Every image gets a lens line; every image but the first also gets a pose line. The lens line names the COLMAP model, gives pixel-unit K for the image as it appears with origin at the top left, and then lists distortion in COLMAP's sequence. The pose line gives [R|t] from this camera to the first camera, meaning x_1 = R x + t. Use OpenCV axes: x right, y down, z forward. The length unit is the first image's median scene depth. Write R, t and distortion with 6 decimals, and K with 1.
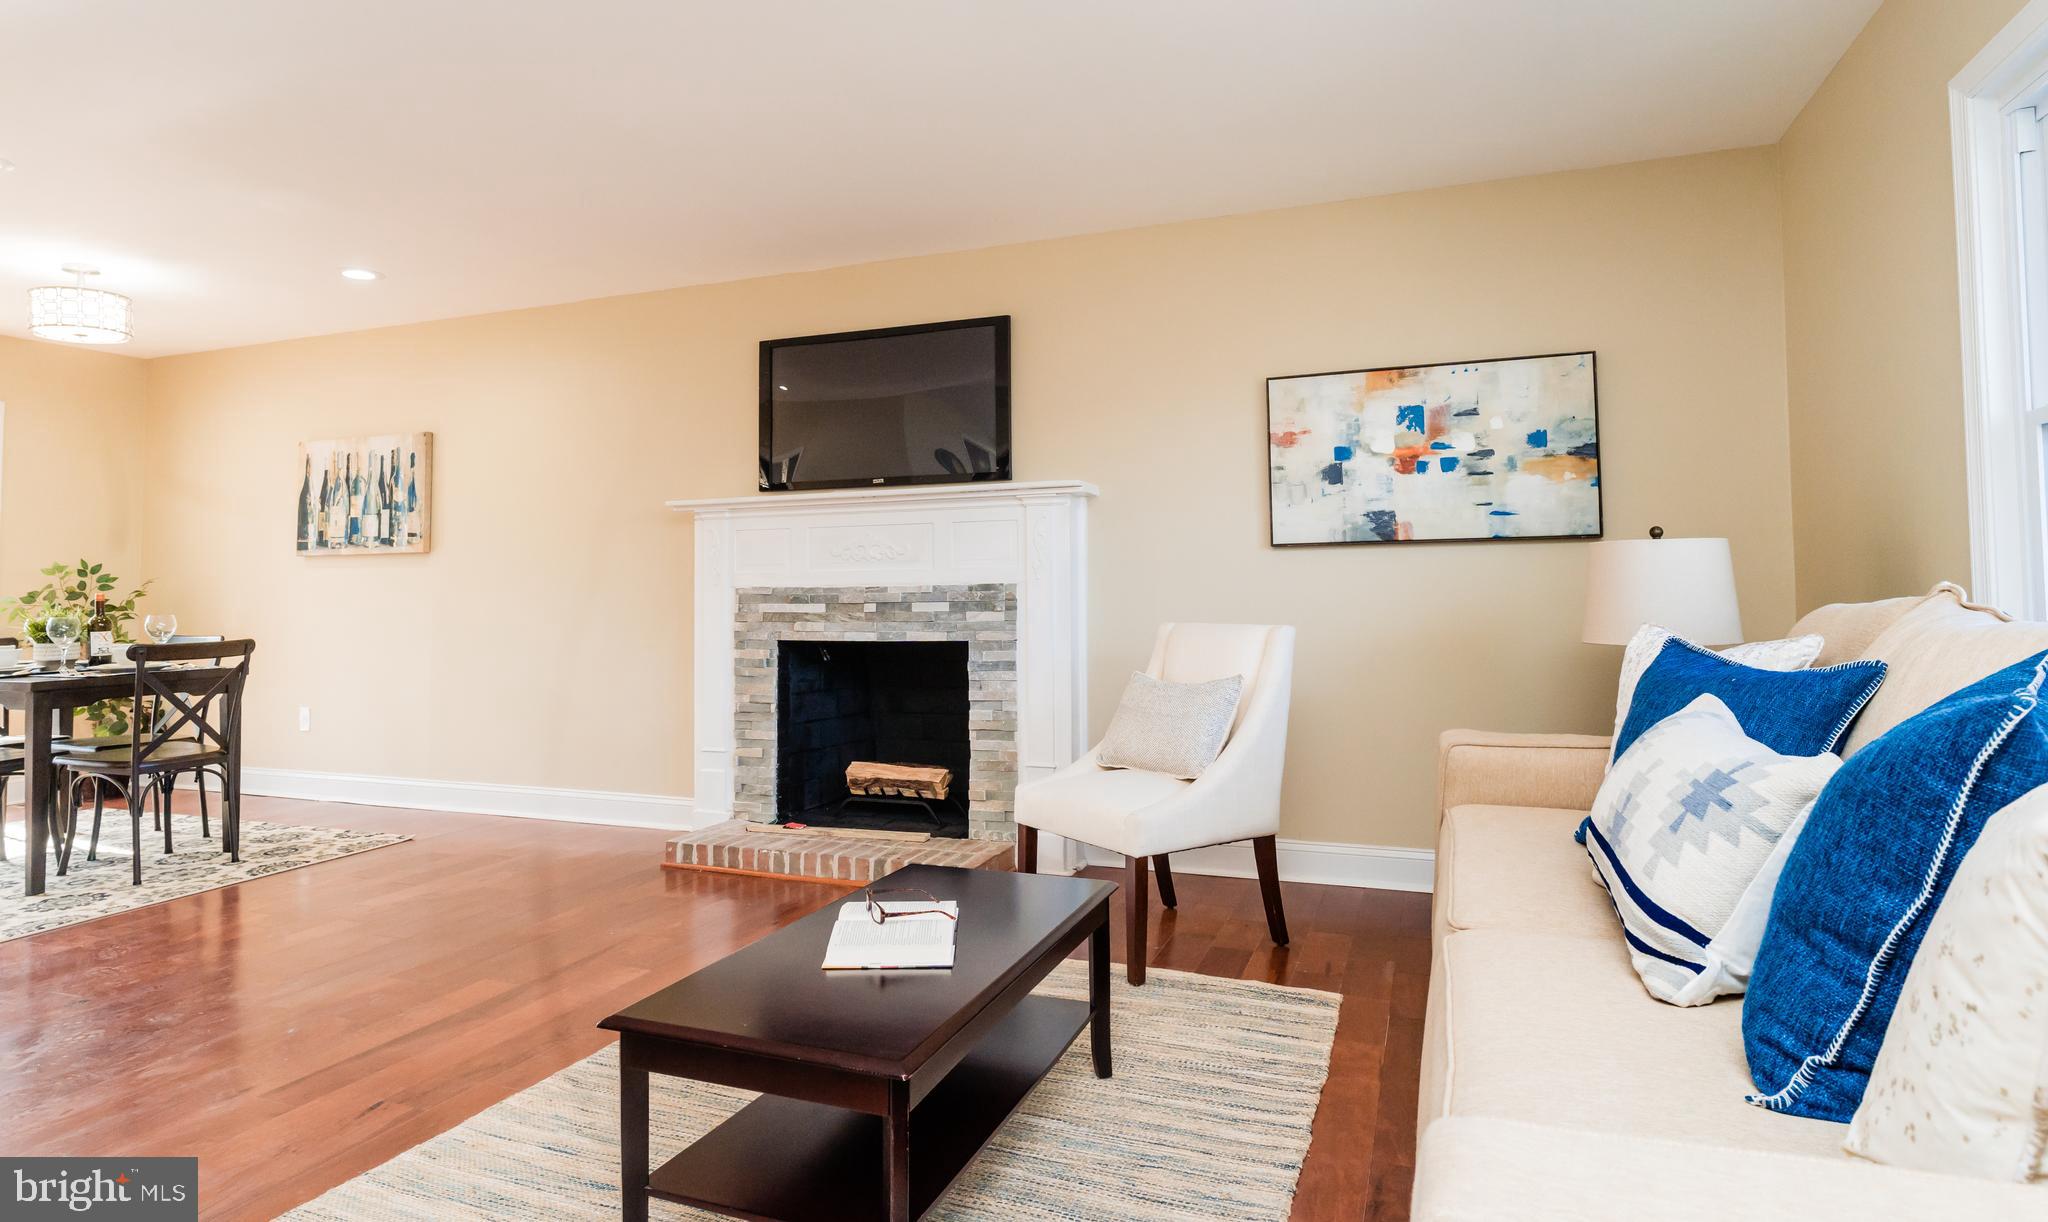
lens RADIAL K [[1122.4, 0, 982.5], [0, 1122.4, 542.6], [0, 0, 1]] dist [-0.010300, 0.005505]
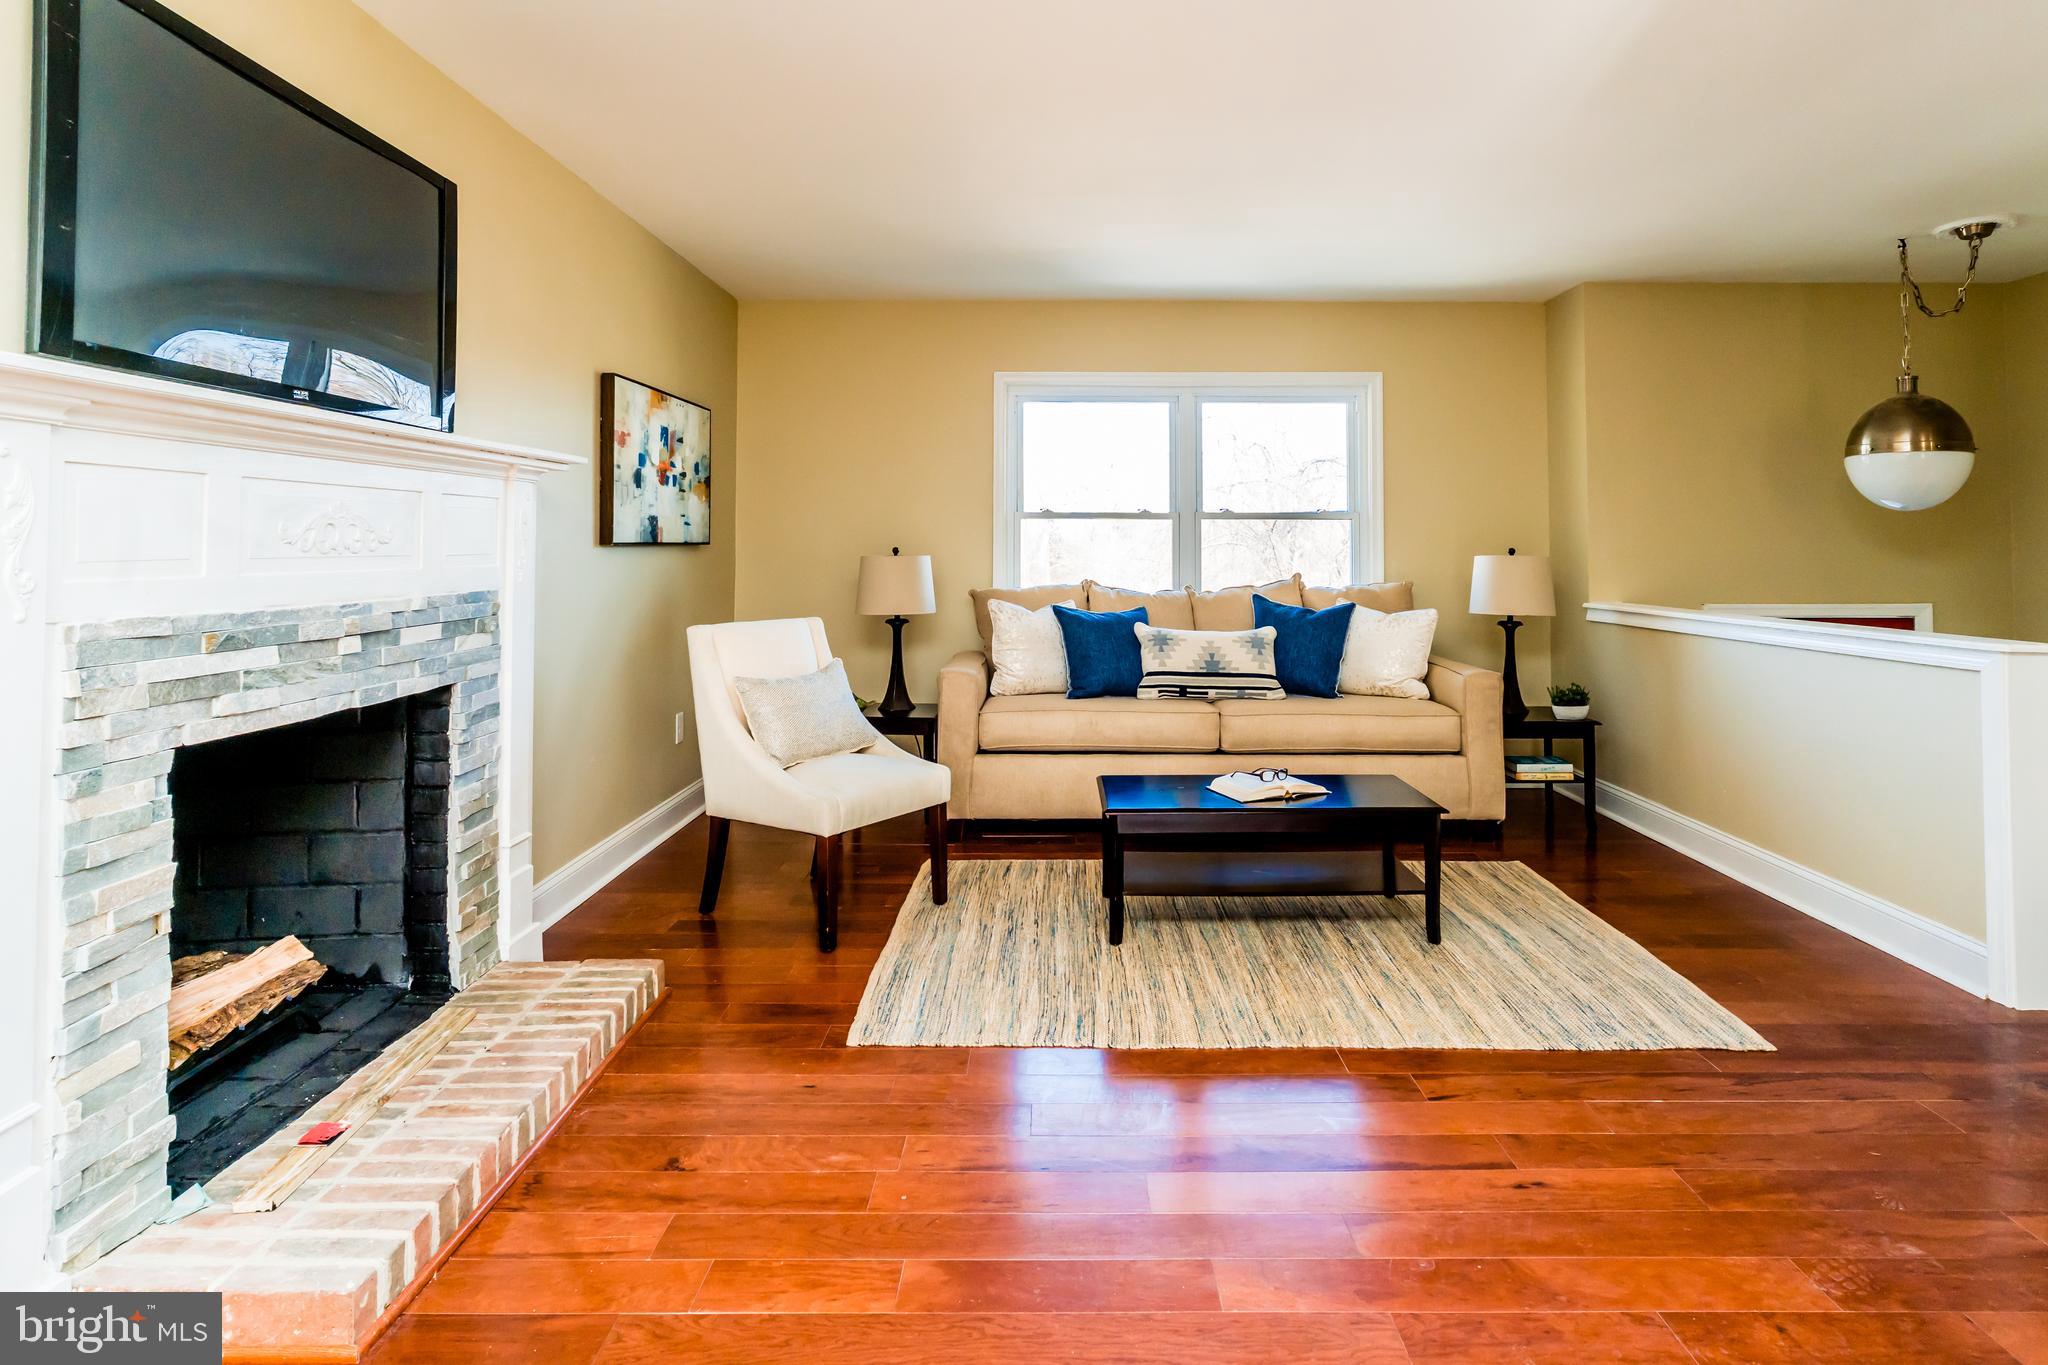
lens RADIAL K [[1114.2, 0, 1074.5], [0, 1114.2, 519.8], [0, 0, 1]] dist [-0.013053, 0.005318]
pose [[-0.404376, 0.032708, 0.914008, -0.744384], [-0.036800, 0.997969, -0.051993, 0.015697], [-0.913852, -0.054660, -0.402351, 0.955573]]
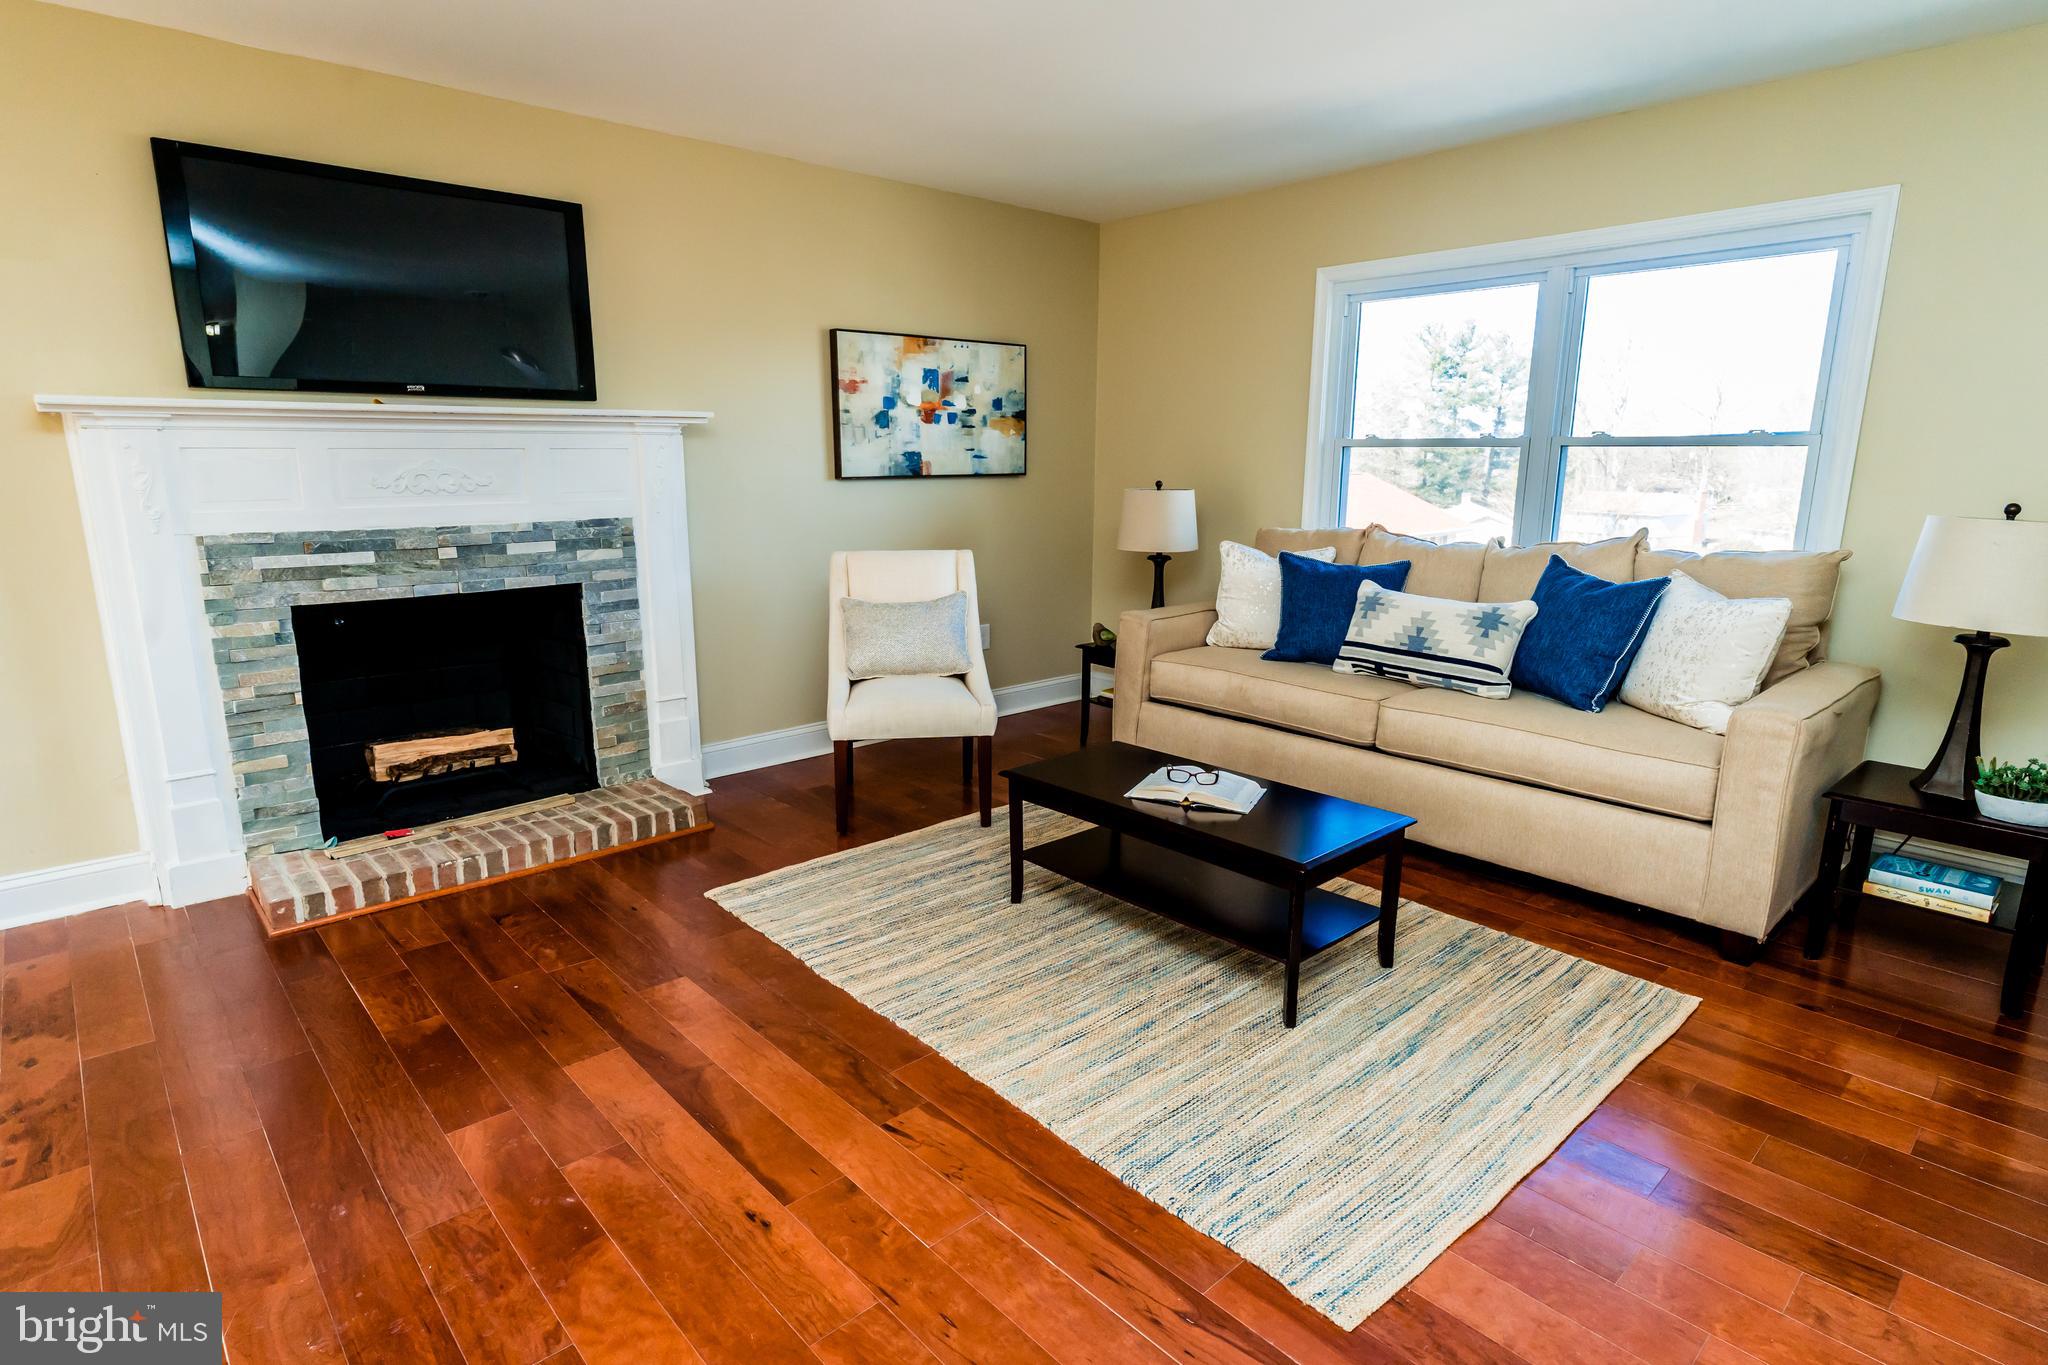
lens RADIAL K [[1114.2, 0, 1020.6], [0, 1114.2, 690.4], [0, 0, 1]] dist [-0.013053, 0.005318]
pose [[0.422927, -0.179526, 0.888202, -0.692366], [-0.046025, 0.974658, 0.218916, -0.041960], [-0.904994, -0.133465, 0.403947, 0.305044]]
